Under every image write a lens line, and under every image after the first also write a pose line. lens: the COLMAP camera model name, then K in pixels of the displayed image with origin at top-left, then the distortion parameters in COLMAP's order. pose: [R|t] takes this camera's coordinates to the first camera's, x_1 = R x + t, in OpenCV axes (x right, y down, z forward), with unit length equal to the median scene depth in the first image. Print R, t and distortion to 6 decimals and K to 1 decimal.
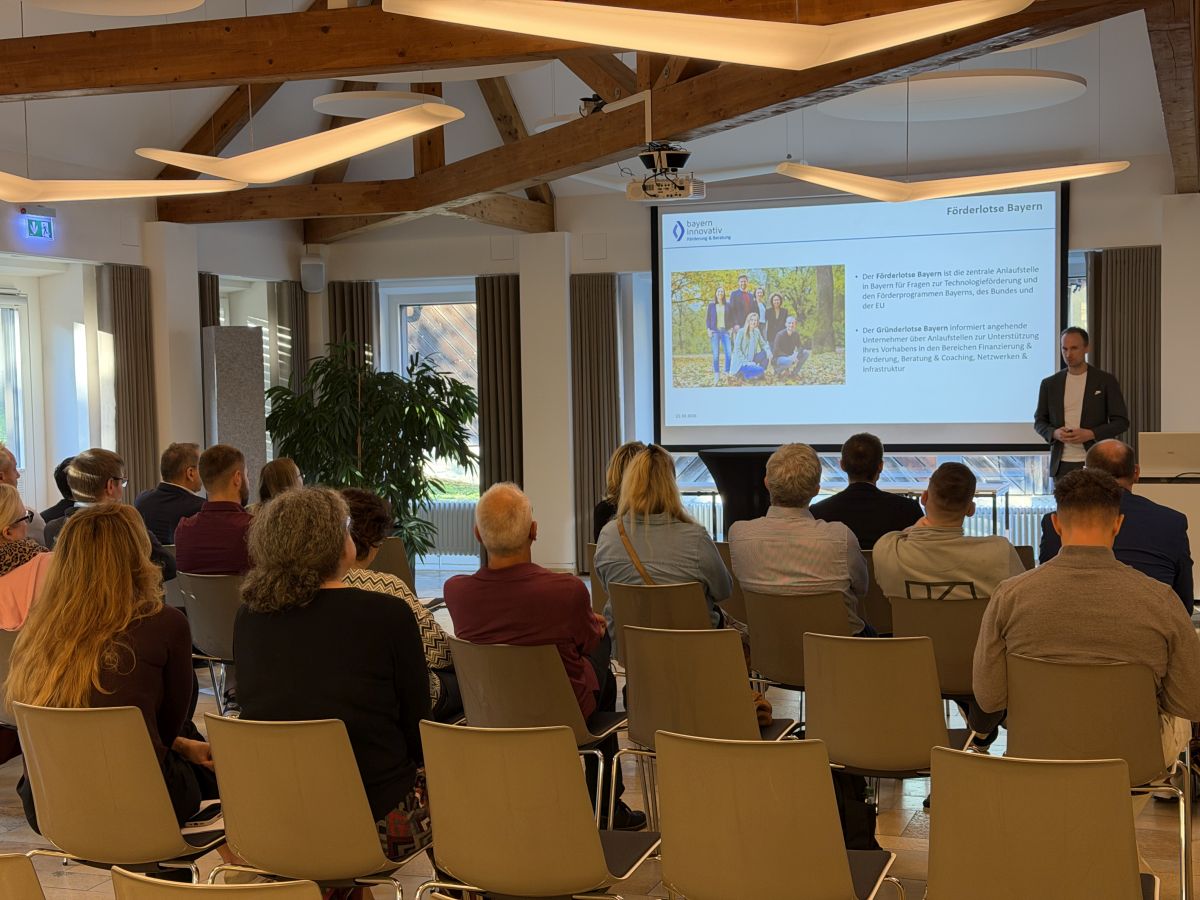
lens RADIAL K [[1669.4, 0, 600.0], [0, 1669.4, 450.0], [0, 0, 1]] dist [0.245204, -0.754138]
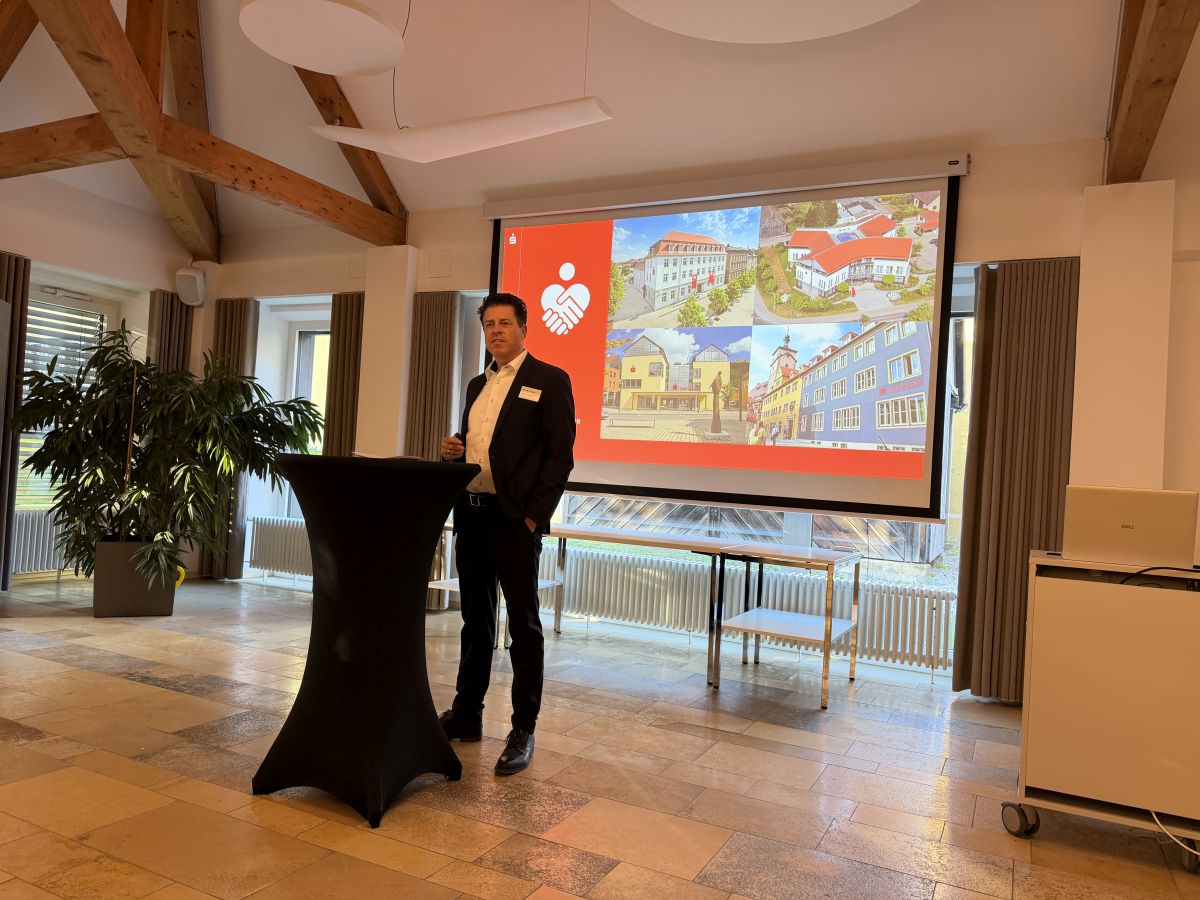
lens RADIAL K [[849.9, 0, 599.0], [0, 849.9, 455.3], [0, 0, 1]] dist [0.151404, -0.273649]
pose [[0.991071, 0.077705, -0.108355, 0.154620], [-0.084237, 0.994810, -0.057065, 0.007301], [0.103358, 0.065683, 0.992473, 0.557310]]
